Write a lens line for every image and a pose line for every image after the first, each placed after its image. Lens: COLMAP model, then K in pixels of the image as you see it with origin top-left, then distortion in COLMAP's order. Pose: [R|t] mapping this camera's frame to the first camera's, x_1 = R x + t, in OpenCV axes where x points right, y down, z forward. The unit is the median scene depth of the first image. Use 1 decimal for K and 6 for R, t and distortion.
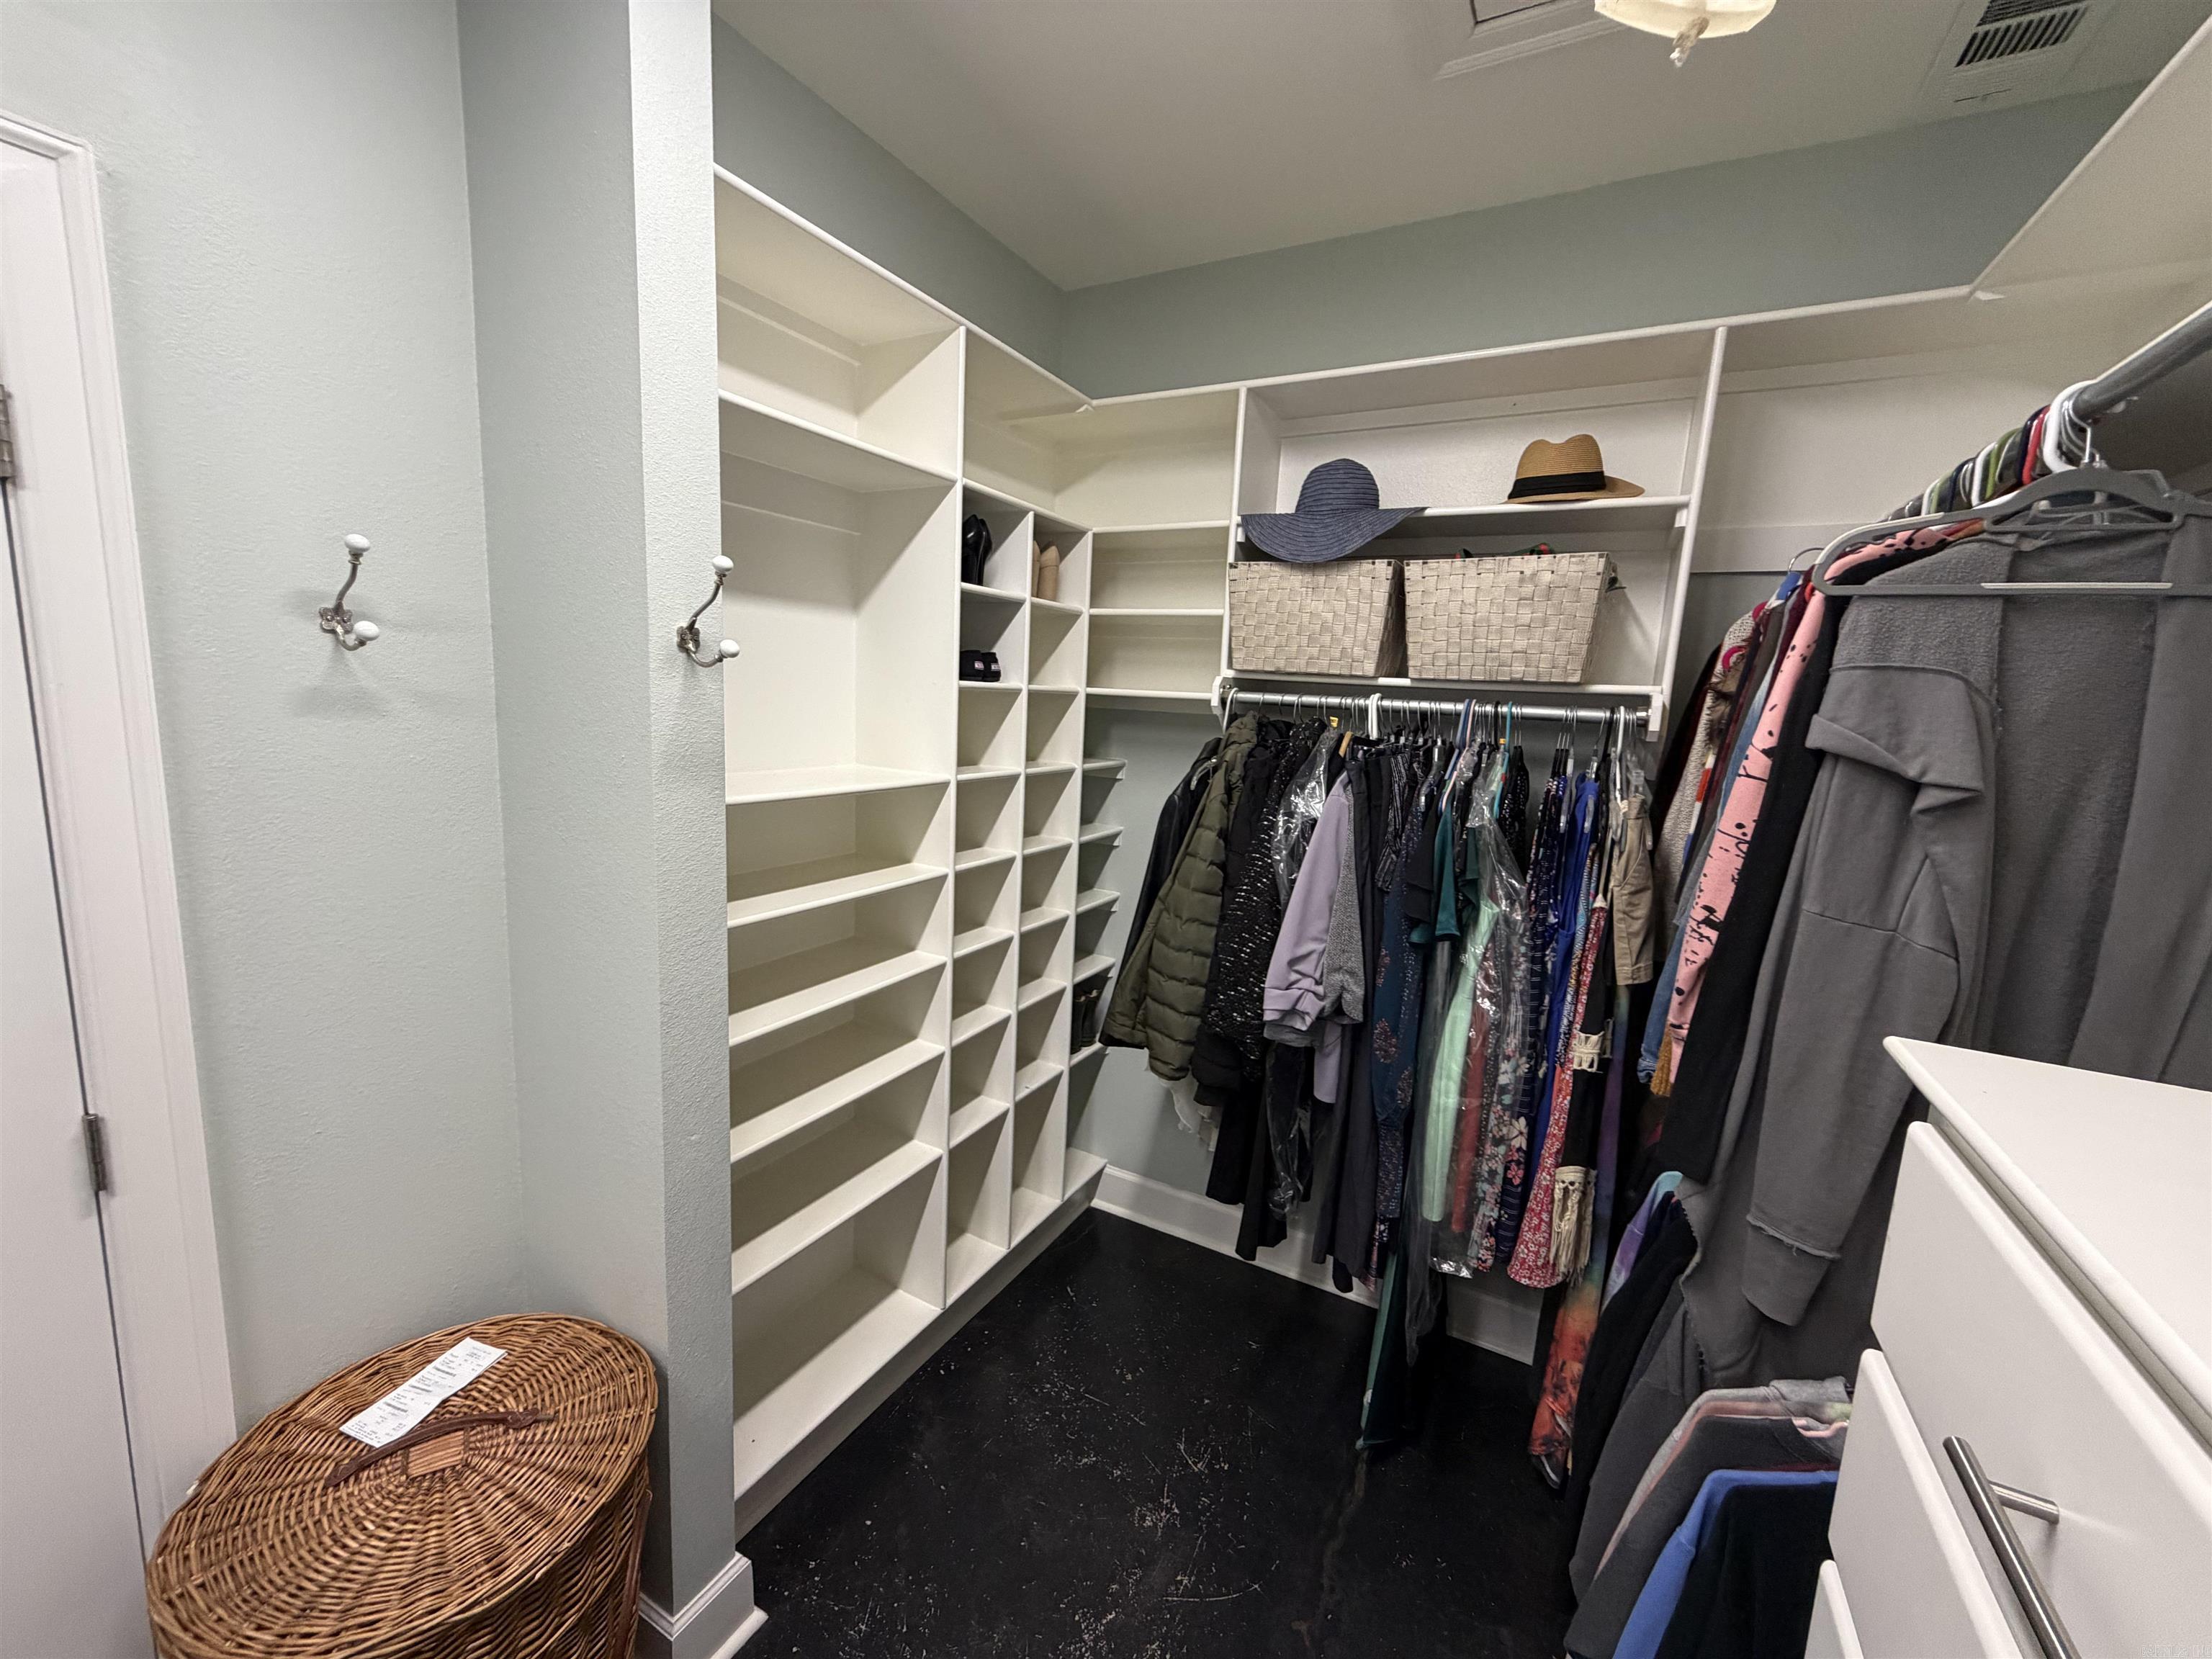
lens RADIAL K [[878.9, 0, 1097.6], [0, 878.9, 821.5], [0, 0, 1]] dist [-0.000423, -0.000392]
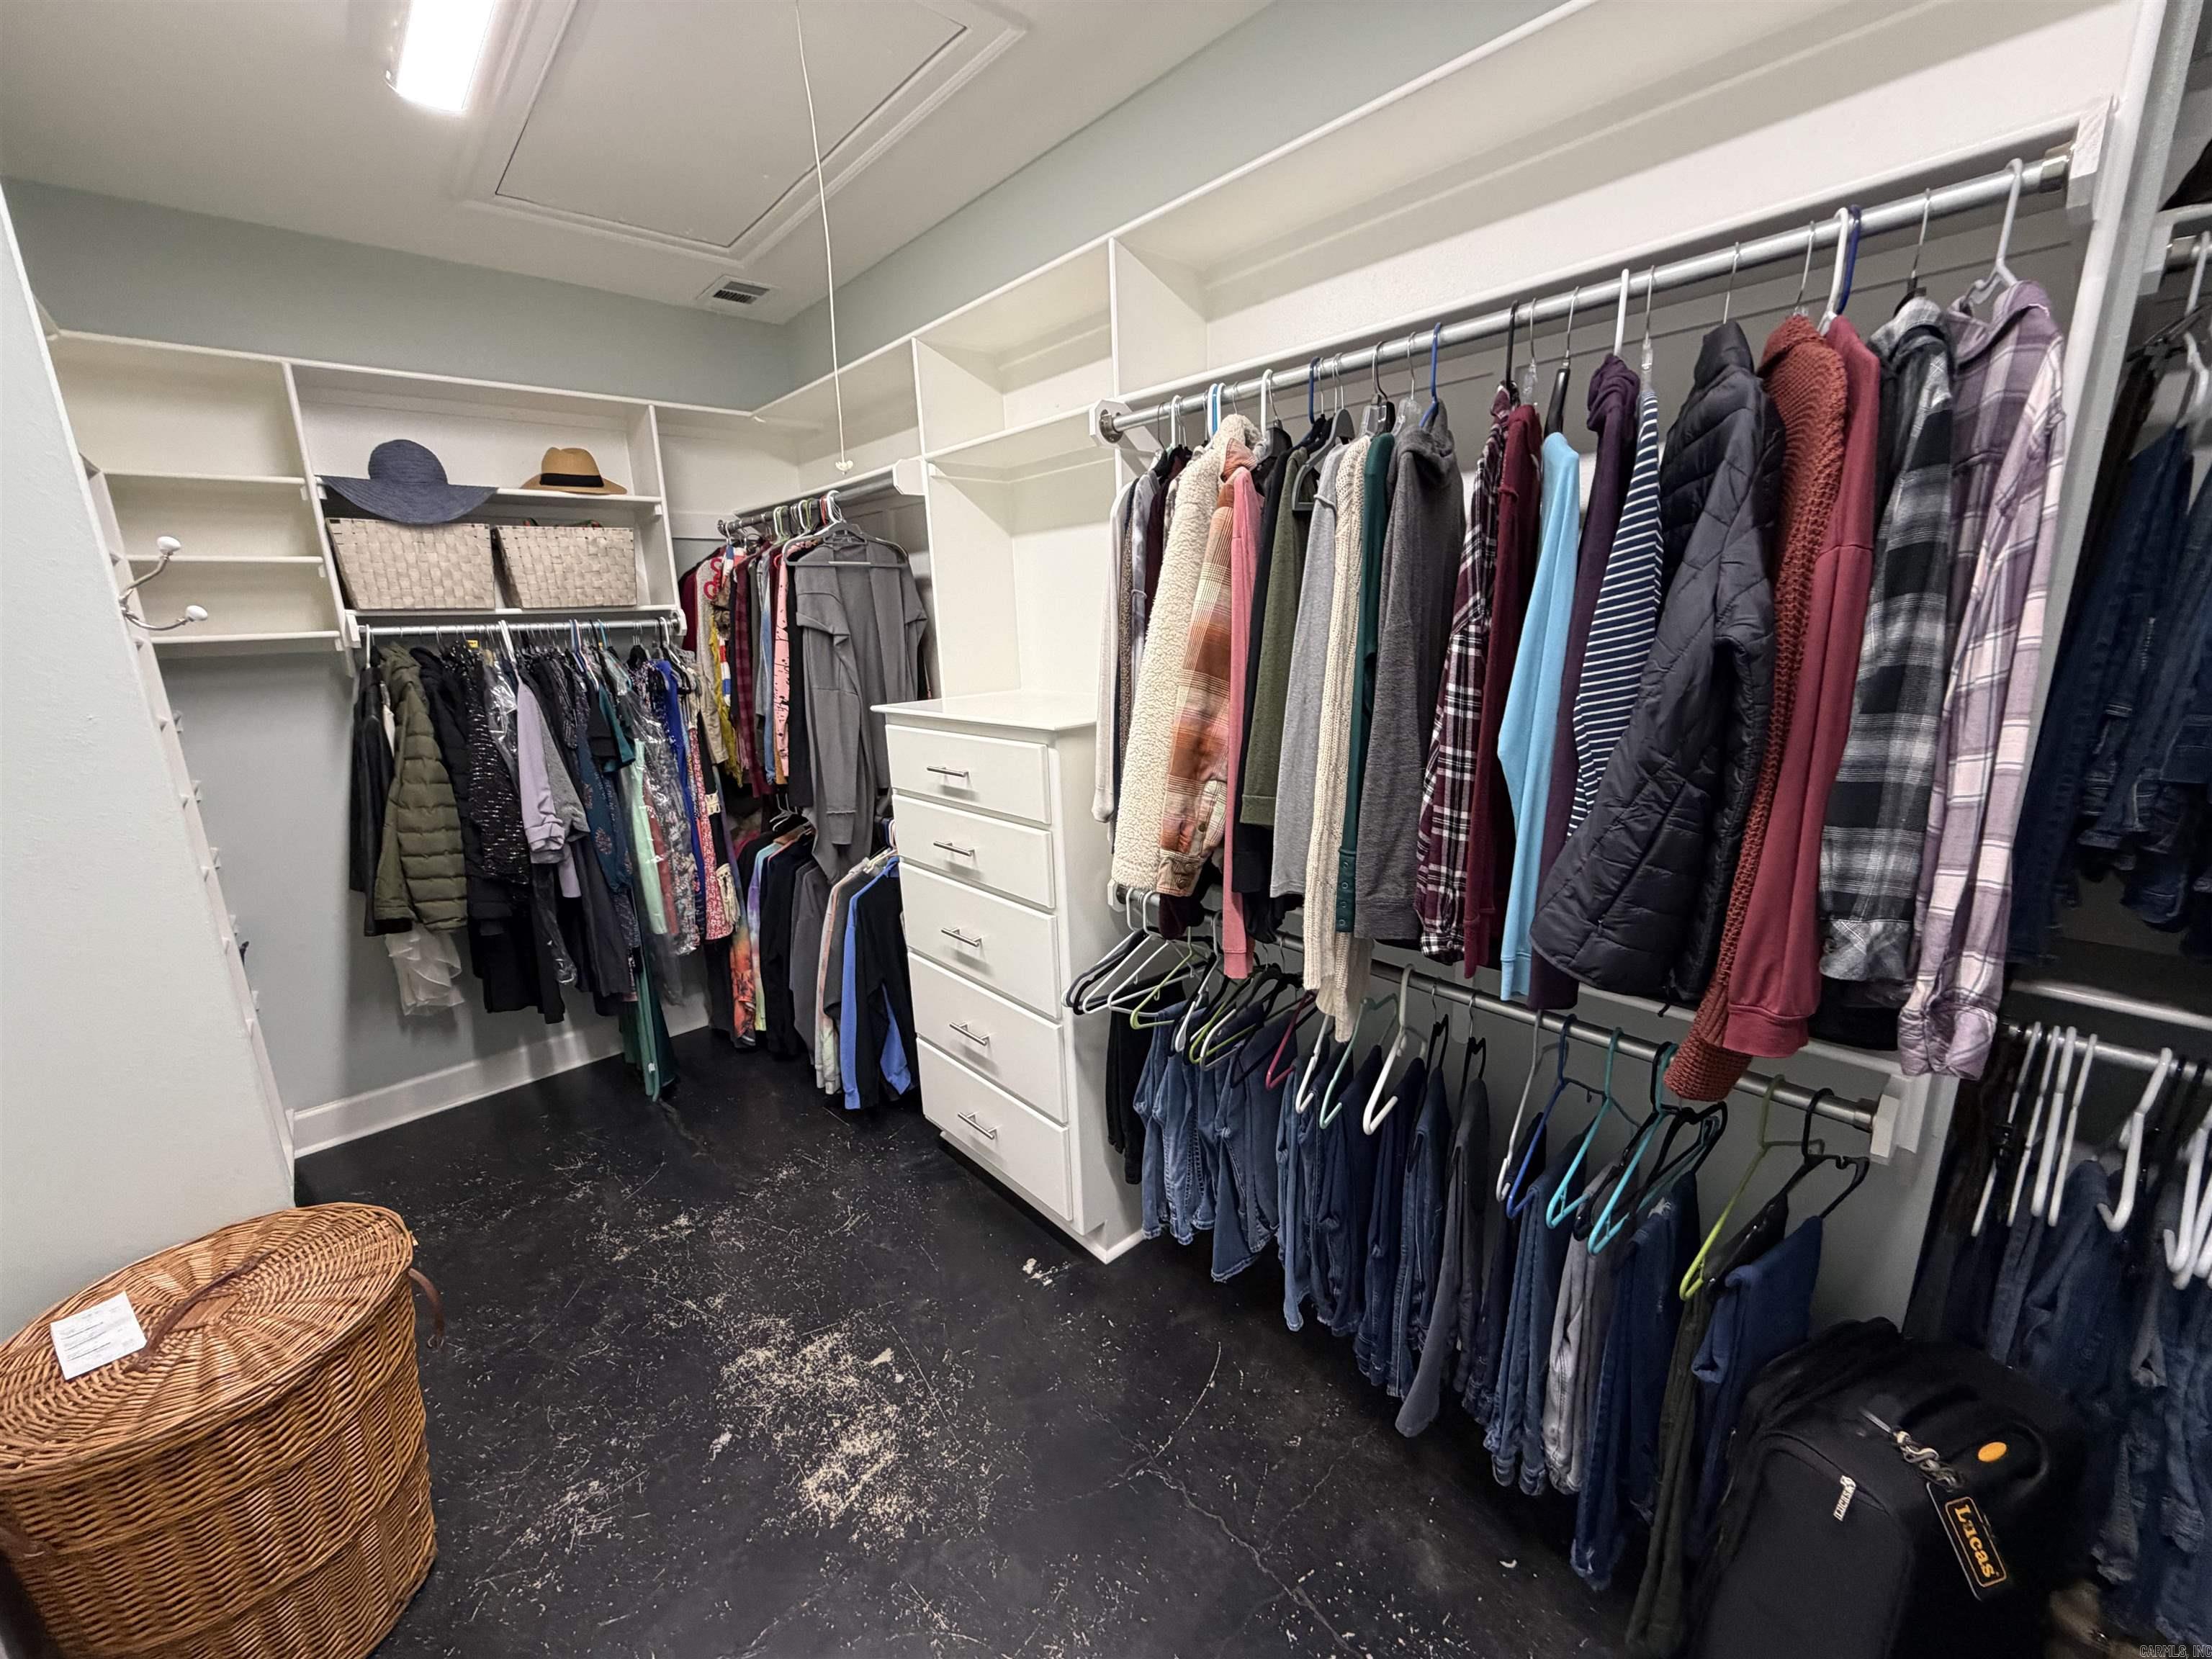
lens RADIAL K [[878.9, 0, 1097.6], [0, 878.9, 821.5], [0, 0, 1]] dist [-0.000423, -0.000392]
pose [[0.316117, -0.274603, 0.908110, -0.831960], [0.191358, 0.955977, 0.222465, 0.035486], [-0.929221, 0.103449, 0.354748, -0.394379]]
